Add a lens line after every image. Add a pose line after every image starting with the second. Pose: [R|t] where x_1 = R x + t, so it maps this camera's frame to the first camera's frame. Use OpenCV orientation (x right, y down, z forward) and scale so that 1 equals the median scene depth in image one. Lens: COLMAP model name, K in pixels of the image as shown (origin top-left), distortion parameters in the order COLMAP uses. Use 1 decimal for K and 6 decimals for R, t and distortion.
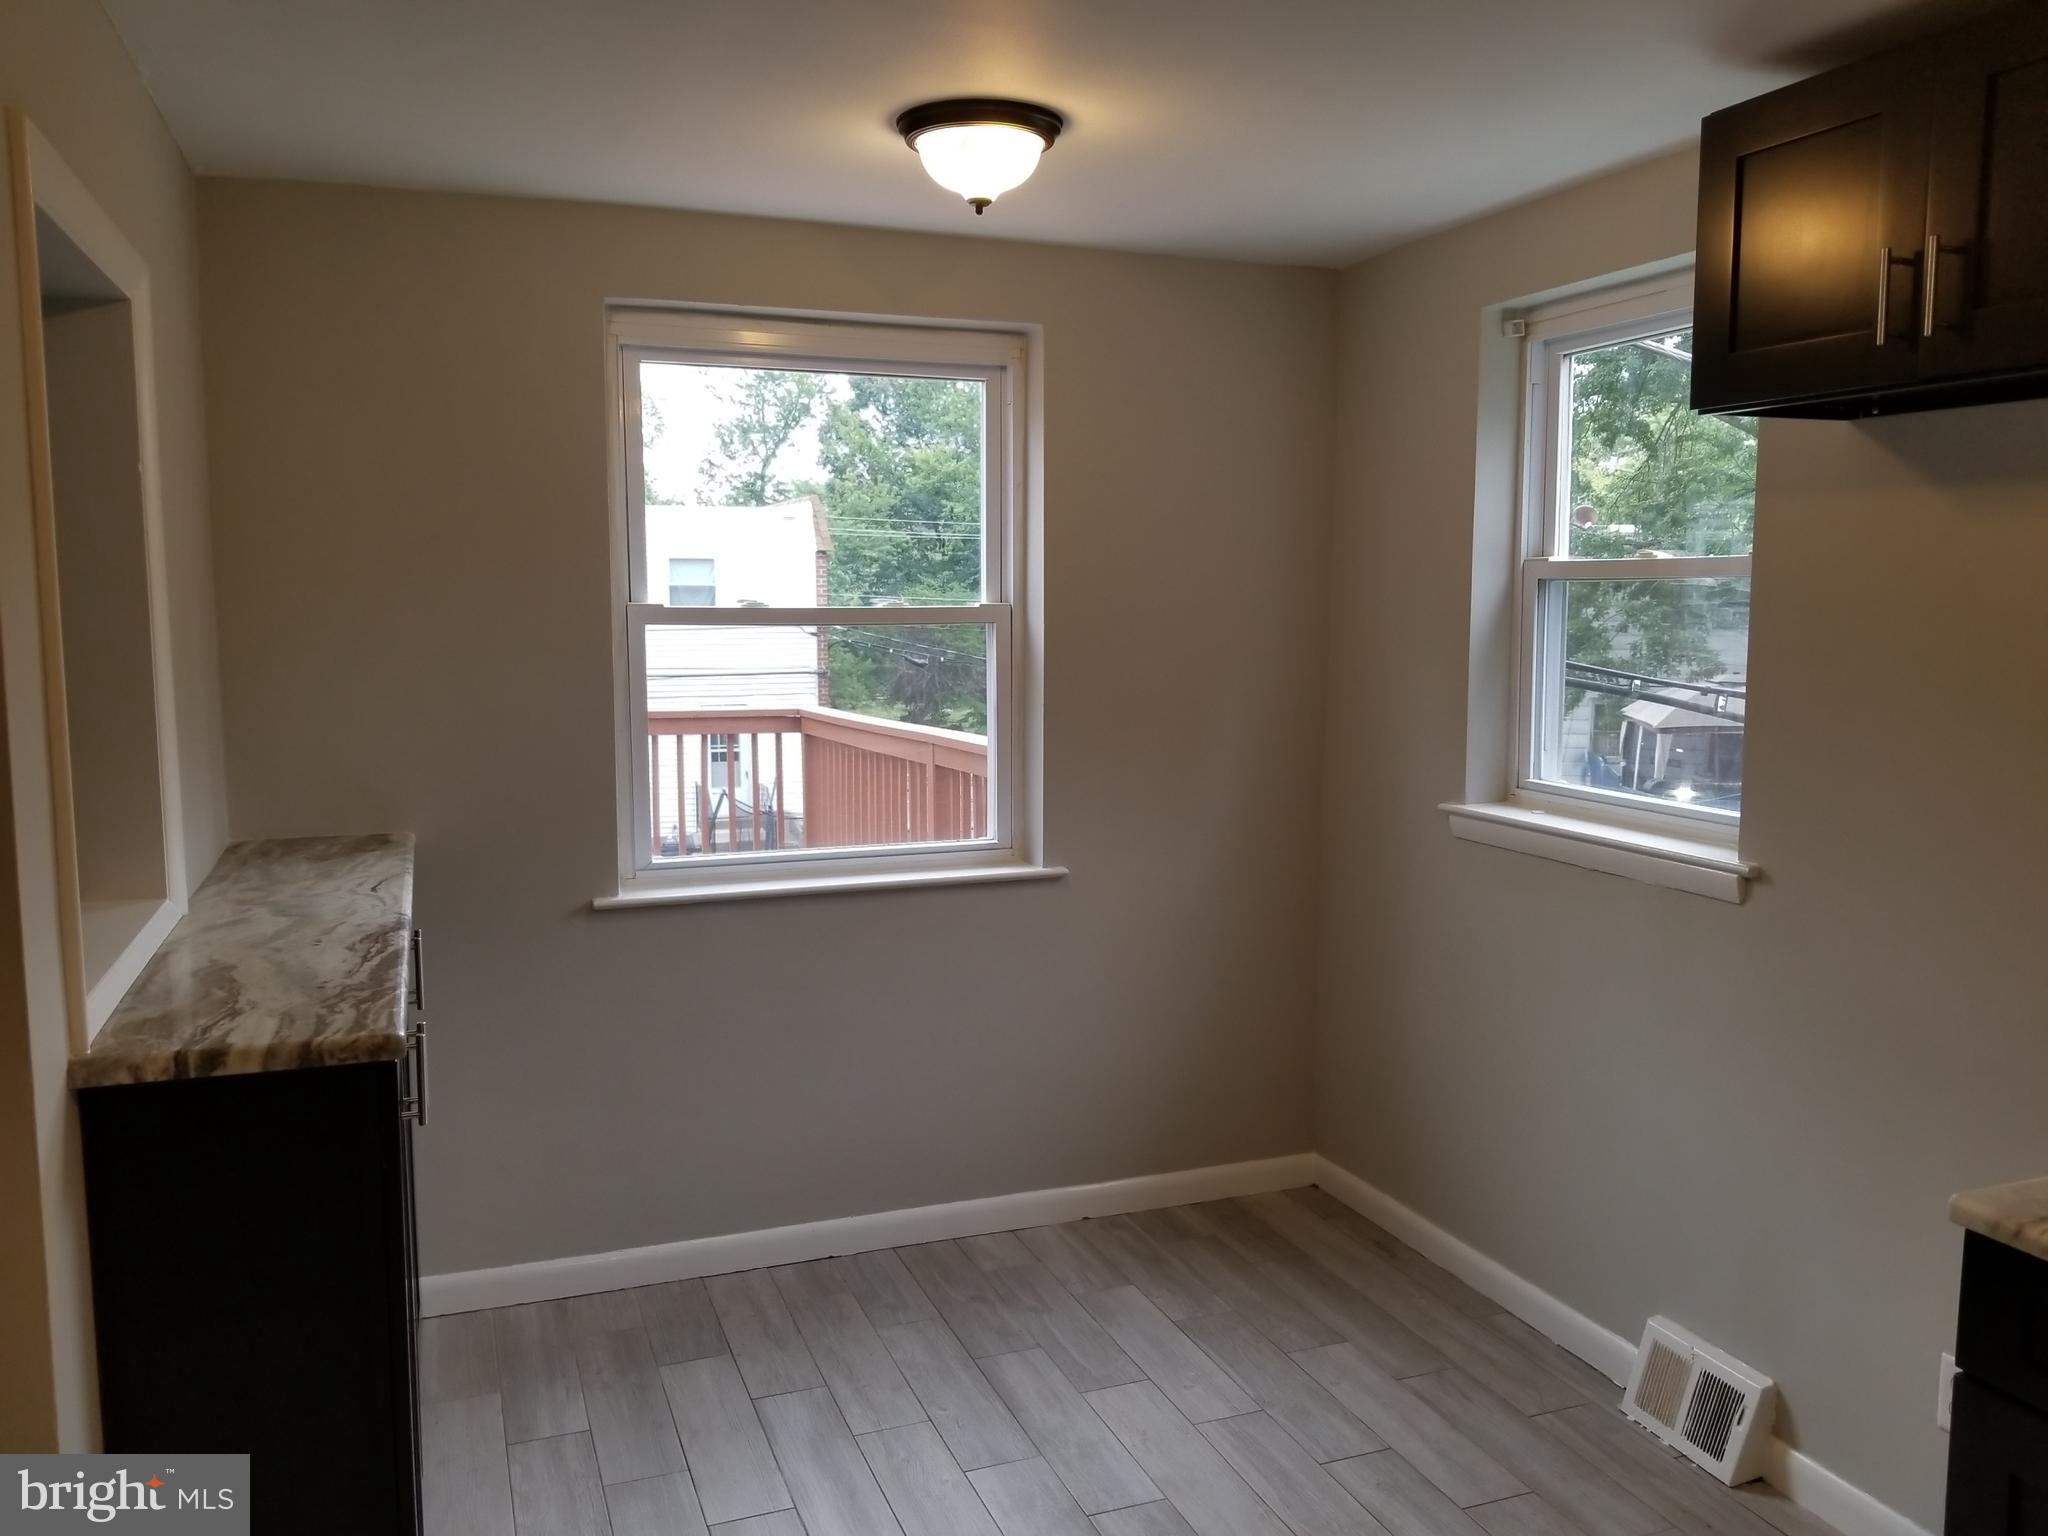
lens RADIAL K [[1604.8, 0, 1023.3], [0, 1604.8, 766.4], [0, 0, 1]] dist [0.068460, -0.119954]
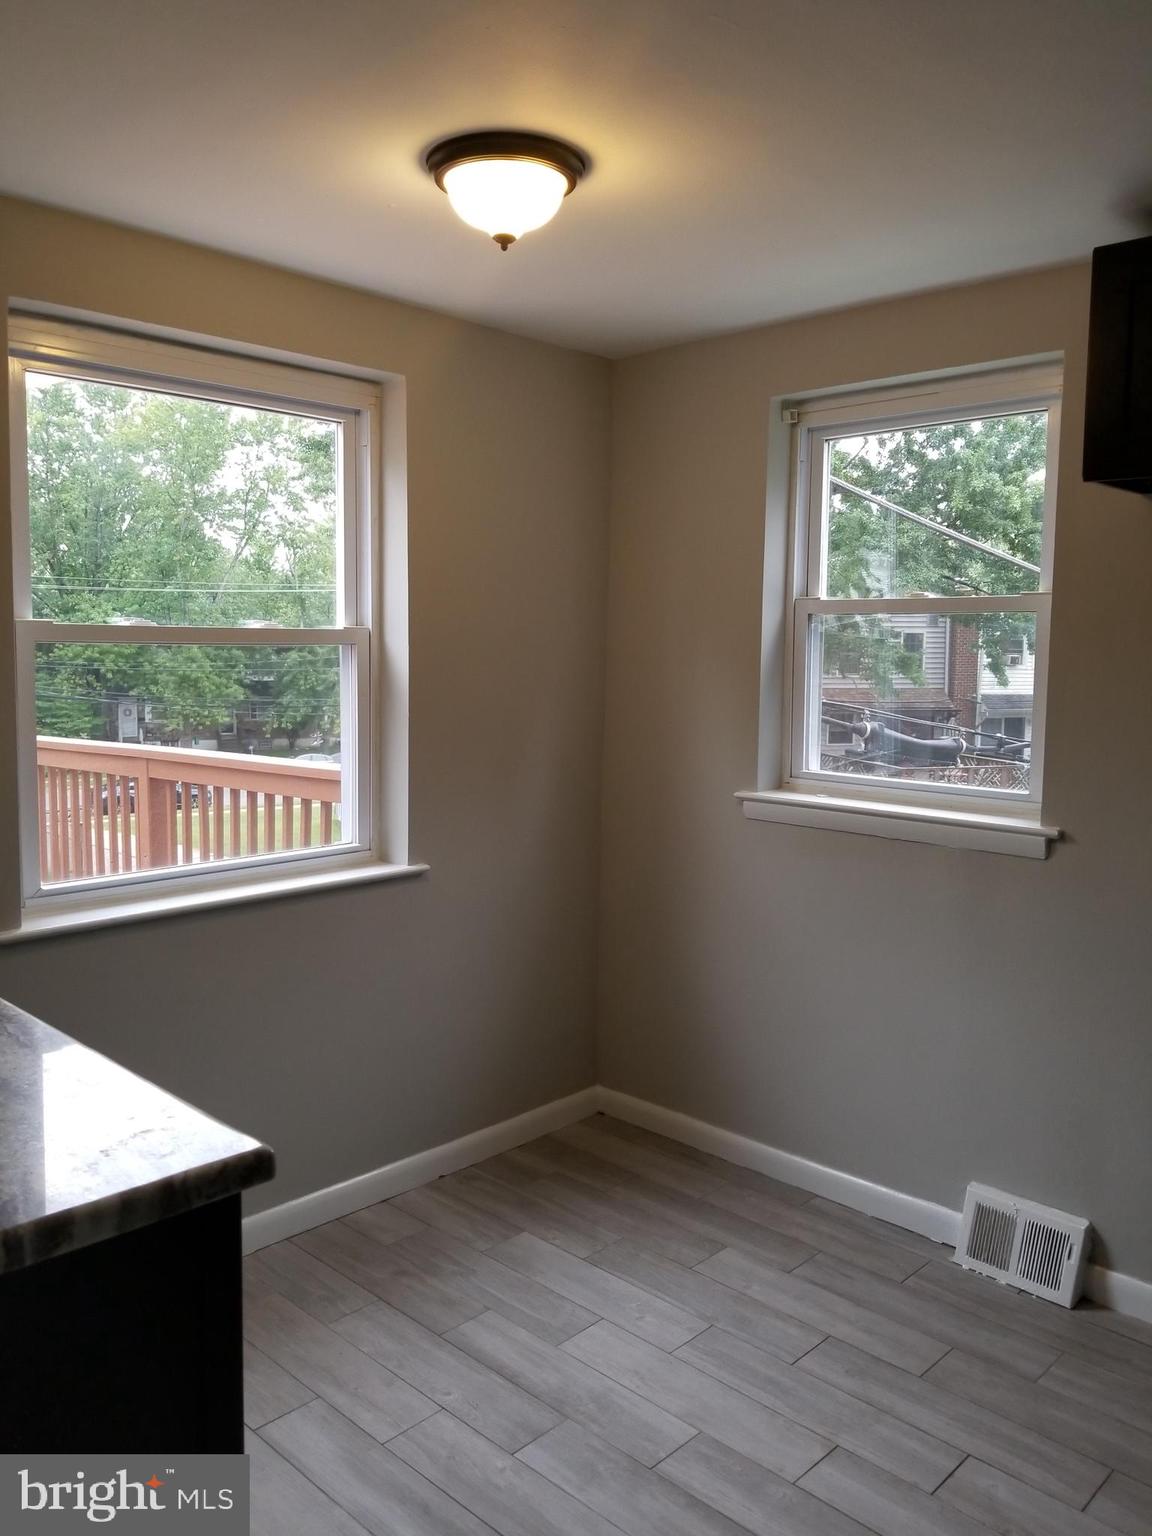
lens RADIAL K [[1203.6, 0, 580.0], [0, 1203.6, 752.4], [0, 0, 1]] dist [0.068460, -0.119954]
pose [[0.907858, -0.027306, 0.418388, -0.264064], [0.033203, 0.999425, -0.006820, -0.006467], [-0.417961, 0.020083, 0.908243, 0.225573]]
